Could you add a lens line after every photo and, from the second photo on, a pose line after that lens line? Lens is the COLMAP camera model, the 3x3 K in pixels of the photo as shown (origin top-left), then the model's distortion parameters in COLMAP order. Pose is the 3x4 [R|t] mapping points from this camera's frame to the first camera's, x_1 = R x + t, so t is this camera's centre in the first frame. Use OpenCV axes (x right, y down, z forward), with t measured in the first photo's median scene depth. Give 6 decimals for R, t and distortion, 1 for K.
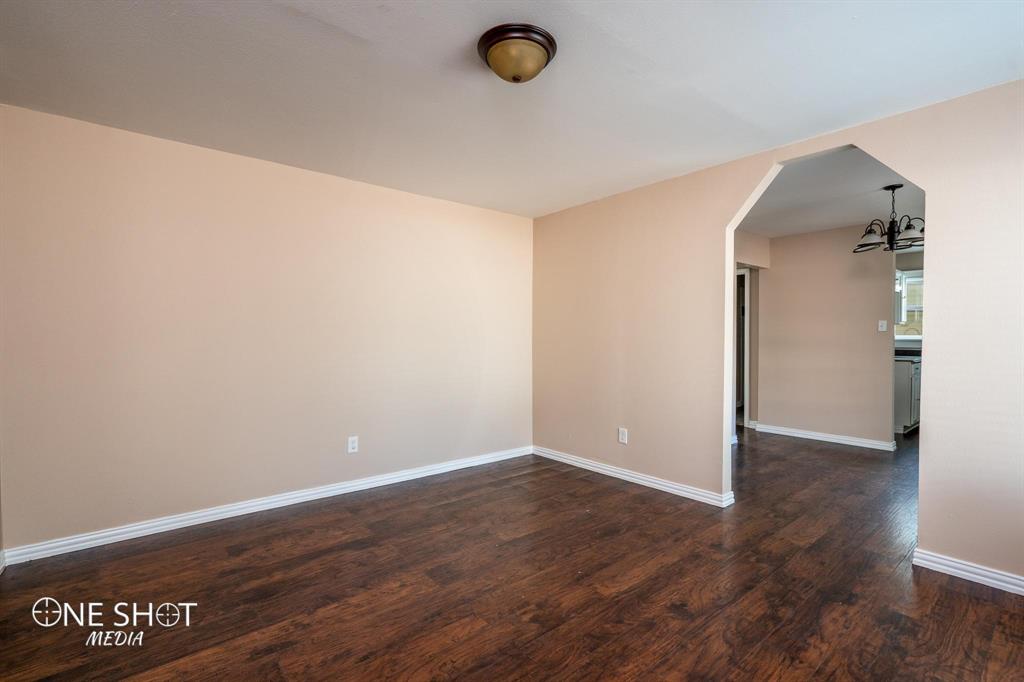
lens RADIAL K [[470.0, 0, 512.4], [0, 470.0, 339.3], [0, 0, 1]] dist [-0.008989, 0.003401]
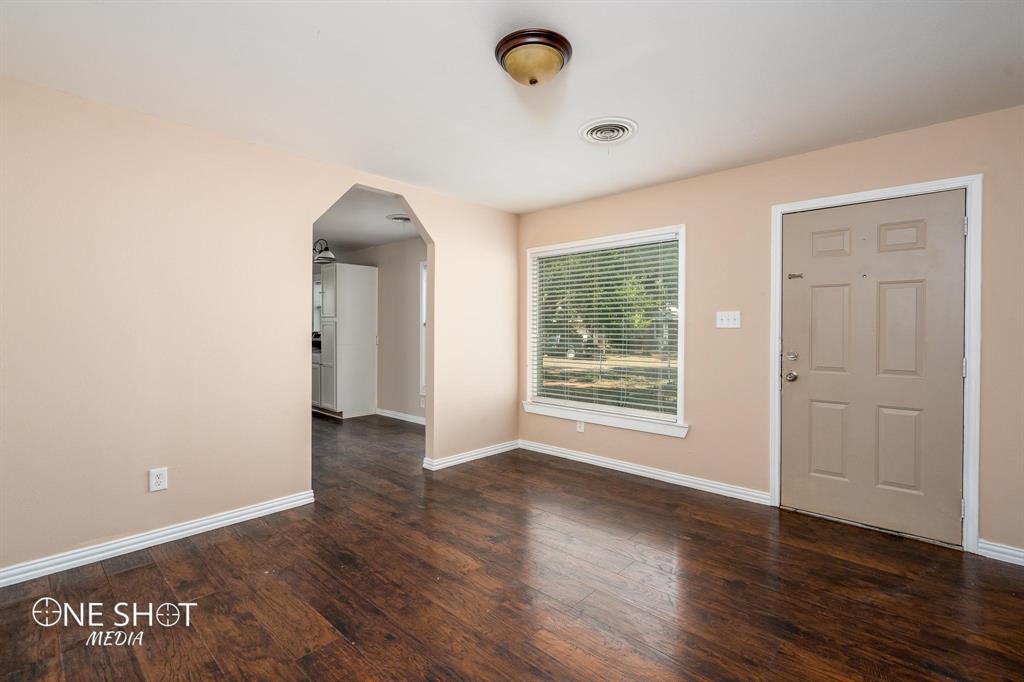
lens RADIAL K [[470.0, 0, 514.0], [0, 470.0, 329.1], [0, 0, 1]] dist [-0.008989, 0.003401]
pose [[-0.128245, -0.001961, 0.991741, -0.695870], [0.007416, 0.999968, 0.002936, -0.012474], [-0.991715, 0.007731, -0.128226, 0.812404]]
